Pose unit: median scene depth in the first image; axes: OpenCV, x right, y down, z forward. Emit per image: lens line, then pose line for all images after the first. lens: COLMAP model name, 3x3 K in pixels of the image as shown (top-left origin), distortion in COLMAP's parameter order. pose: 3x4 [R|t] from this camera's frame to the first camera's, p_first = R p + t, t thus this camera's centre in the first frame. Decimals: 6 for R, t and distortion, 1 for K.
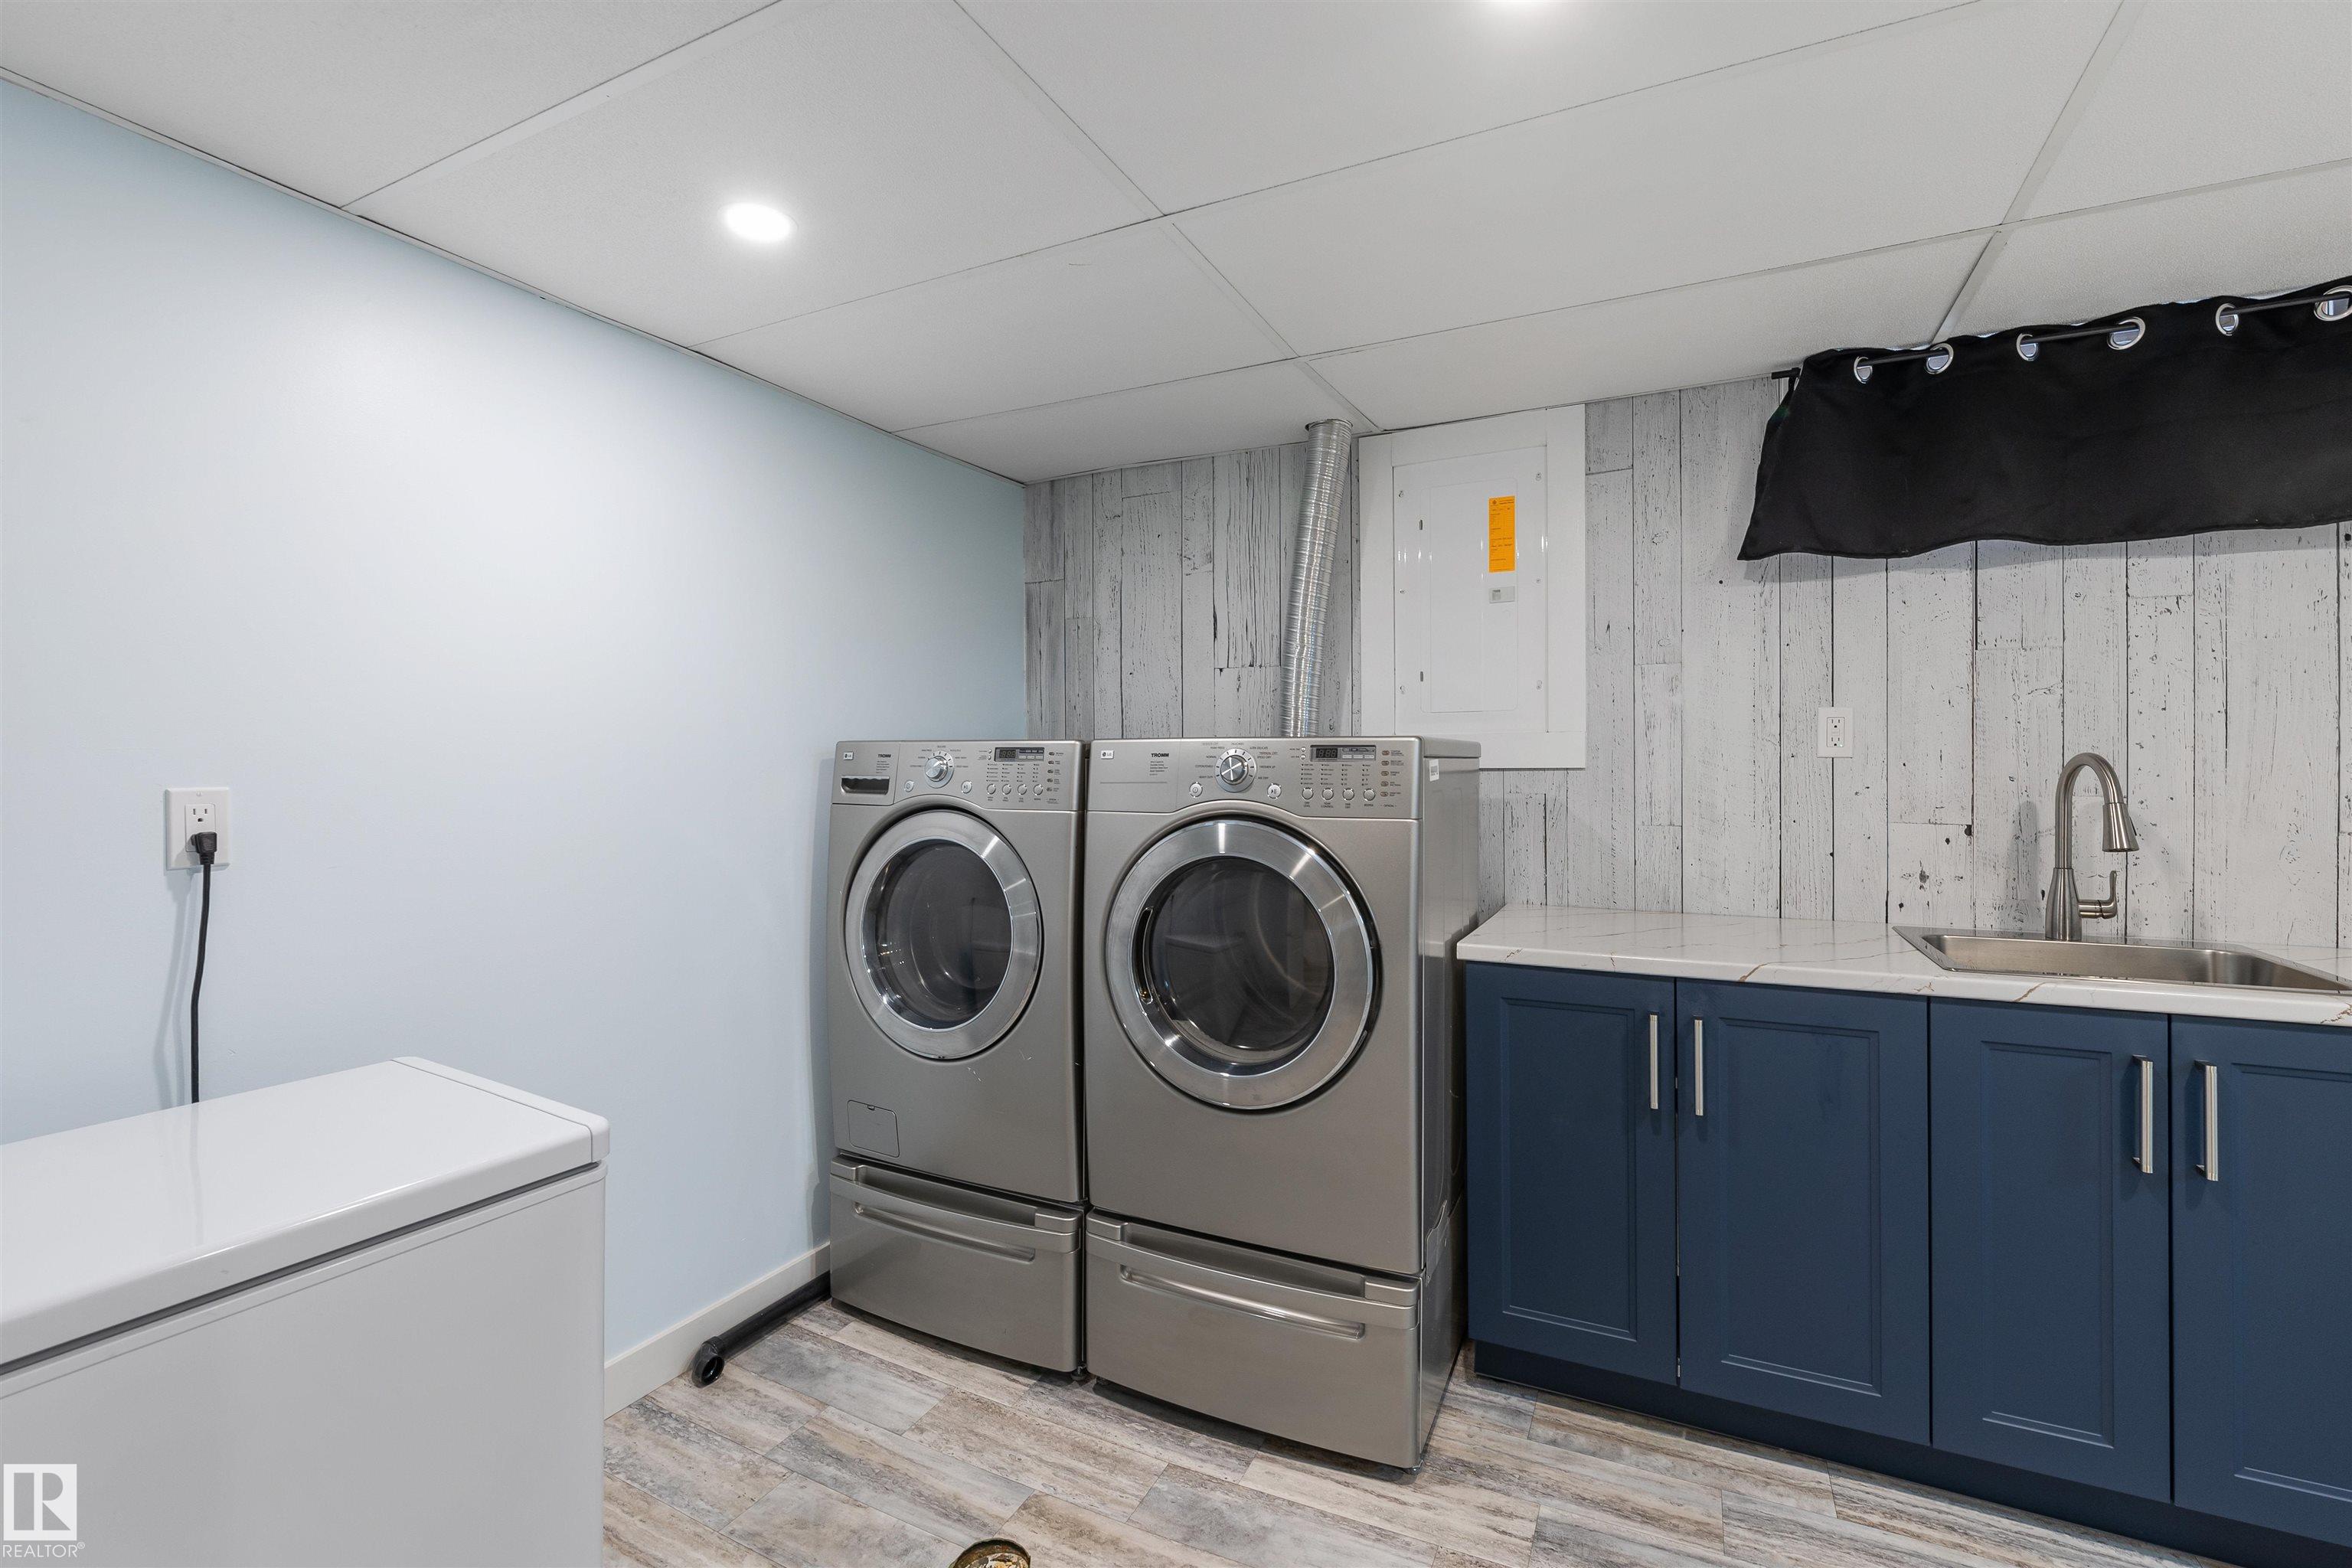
lens RADIAL K [[1029.0, 0, 1183.3], [0, 1029.0, 770.2], [0, 0, 1]] dist [0.000795, 0.000039]
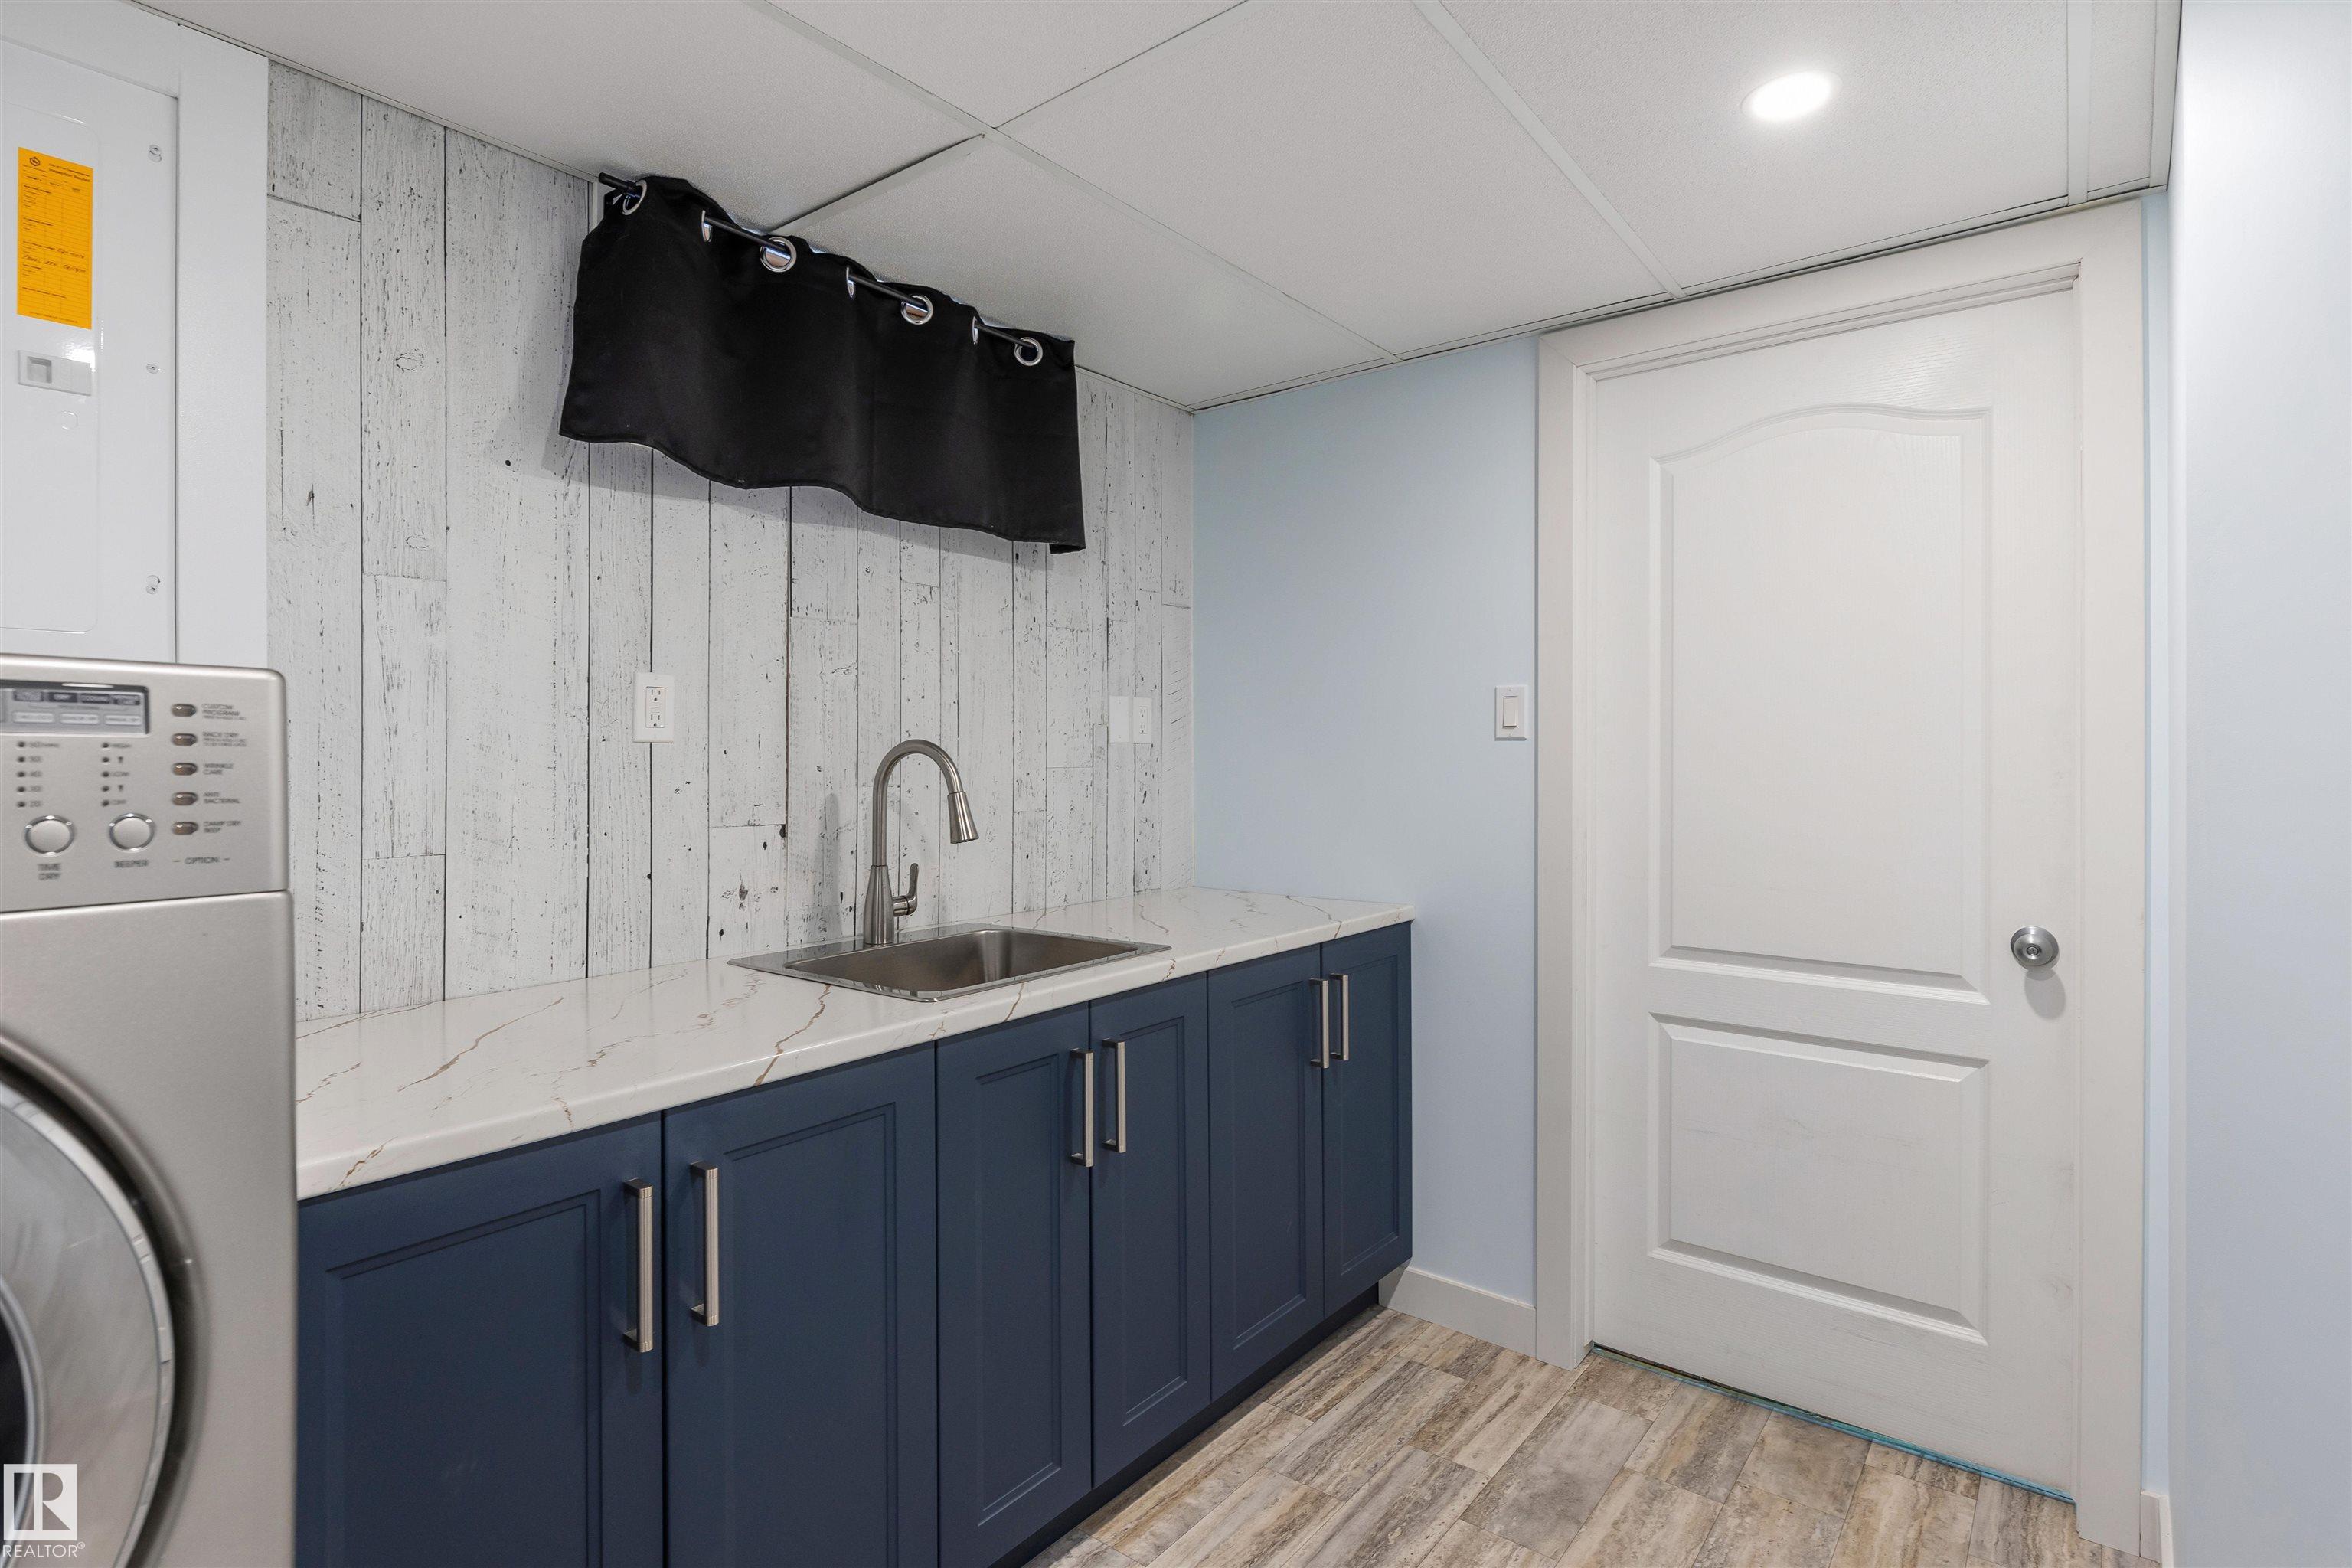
lens RADIAL K [[1172.6, 0, 1180.0], [0, 1172.6, 747.8], [0, 0, 1]] dist [-0.001683, -0.001064]
pose [[0.207495, 0.007293, 0.978209, -0.102669], [0.006699, 0.999938, -0.008876, 0.001374], [-0.978213, 0.008395, 0.207434, 0.486739]]
